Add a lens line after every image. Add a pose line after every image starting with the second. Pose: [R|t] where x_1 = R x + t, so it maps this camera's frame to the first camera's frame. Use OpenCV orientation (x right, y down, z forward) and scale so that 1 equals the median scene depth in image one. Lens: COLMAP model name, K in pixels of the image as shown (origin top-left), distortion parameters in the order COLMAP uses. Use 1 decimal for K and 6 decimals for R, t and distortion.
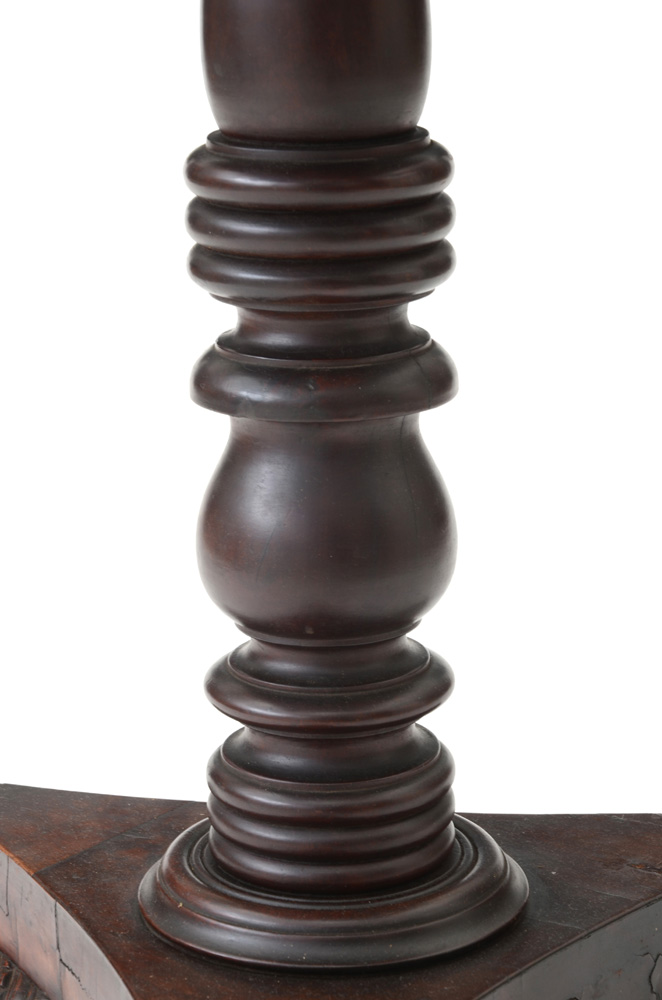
lens RADIAL K [[2998.5, 0, 331.0], [0, 2998.5, 500.0], [0, 0, 1]] dist [0.499381, 0.189725]
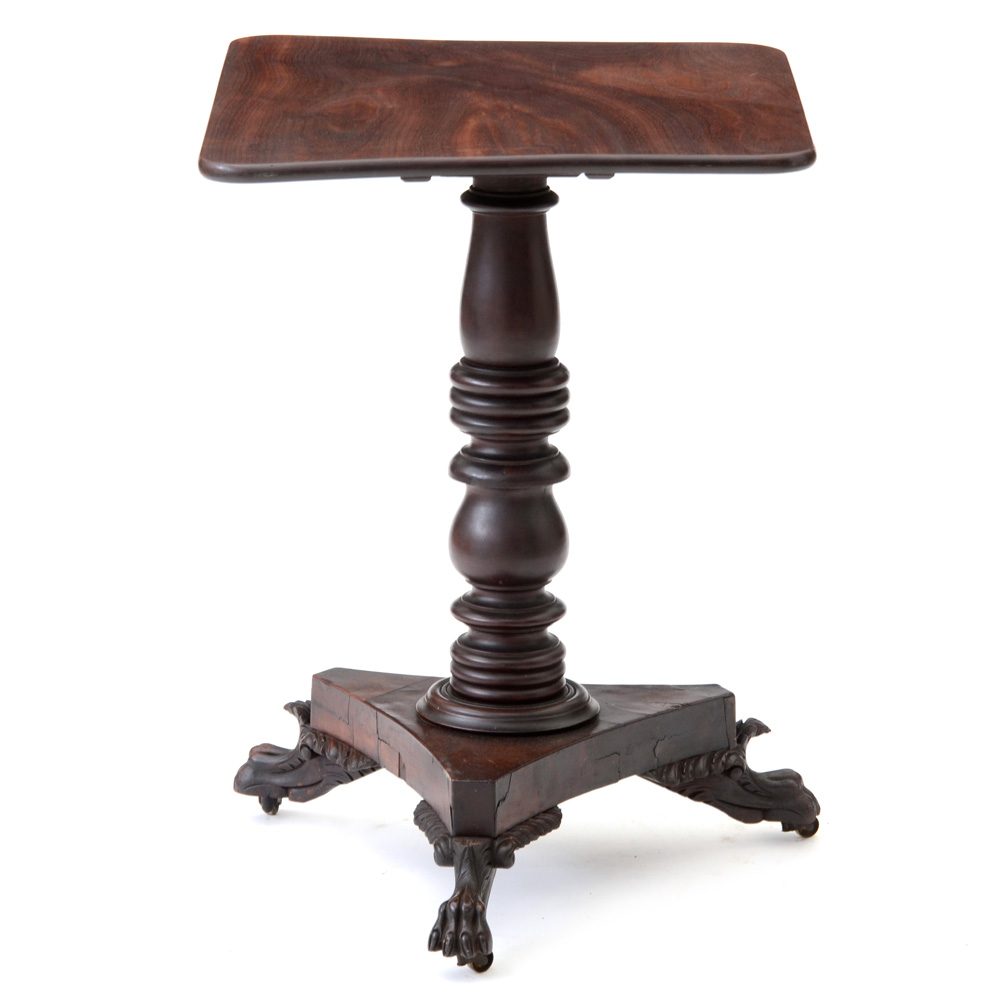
lens RADIAL K [[4025.1, 0, 500.0], [0, 4025.1, 500.0], [0, 0, 1]] dist [-0.203607, -1.779858]
pose [[0.999736, 0.021697, 0.007517, -0.030697], [-0.021576, 0.999643, -0.015788, 0.029054], [-0.007857, 0.015622, 0.999847, -1.929031]]
